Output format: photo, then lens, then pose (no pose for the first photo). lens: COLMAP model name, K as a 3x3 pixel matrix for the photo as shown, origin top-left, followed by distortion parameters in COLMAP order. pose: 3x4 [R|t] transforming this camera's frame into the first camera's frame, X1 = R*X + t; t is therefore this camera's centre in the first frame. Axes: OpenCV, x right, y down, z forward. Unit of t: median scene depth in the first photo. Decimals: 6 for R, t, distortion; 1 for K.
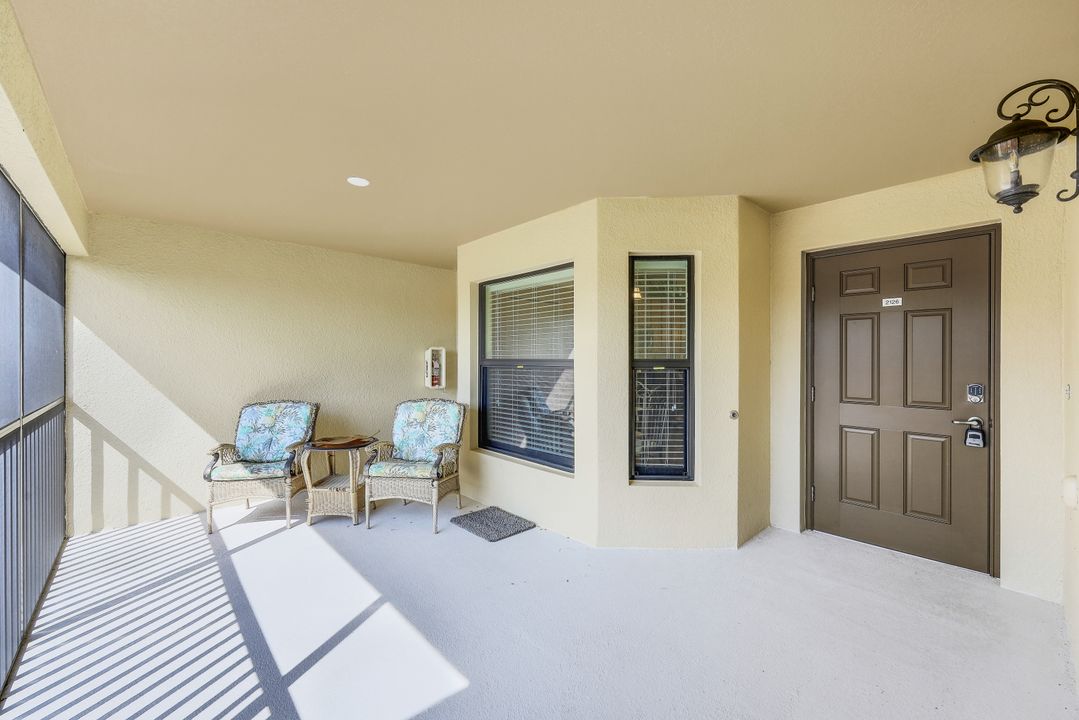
lens RADIAL K [[434.9, 0, 539.5], [0, 434.9, 360.0], [0, 0, 1]] dist [0.001248, -0.000016]
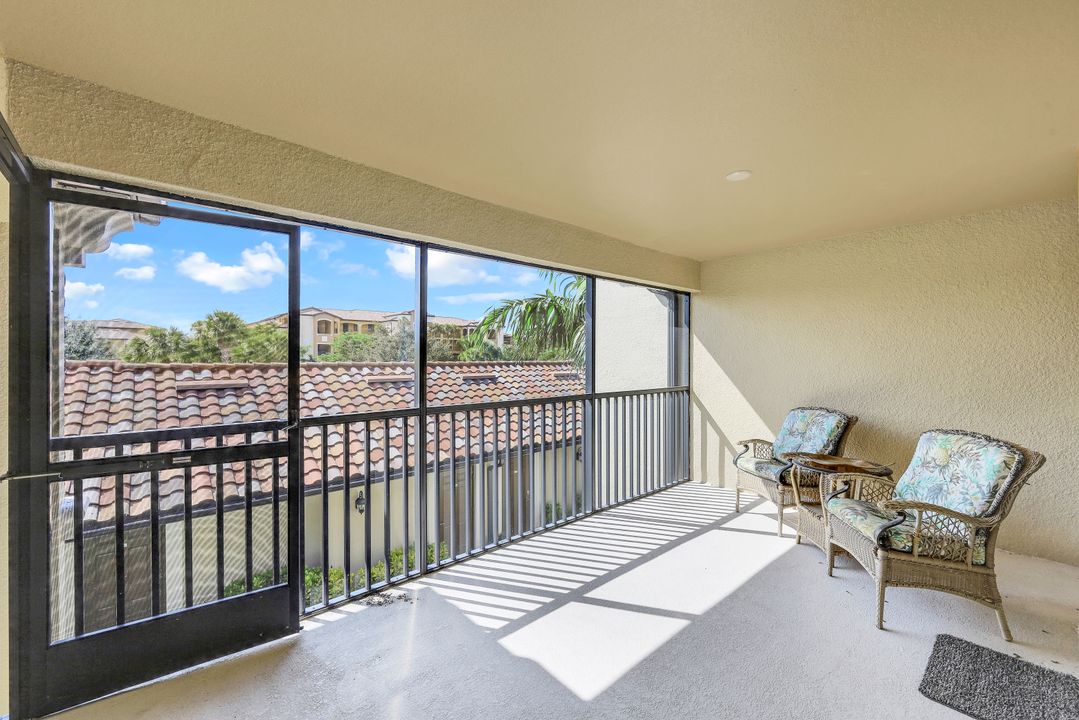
lens RADIAL K [[434.9, 0, 539.5], [0, 434.9, 360.0], [0, 0, 1]] dist [0.001248, -0.000016]
pose [[-0.013915, 0.001642, -0.999902, 0.417132], [-0.005246, 0.999985, 0.001715, -0.010852], [0.999889, 0.005269, -0.013906, 0.469025]]
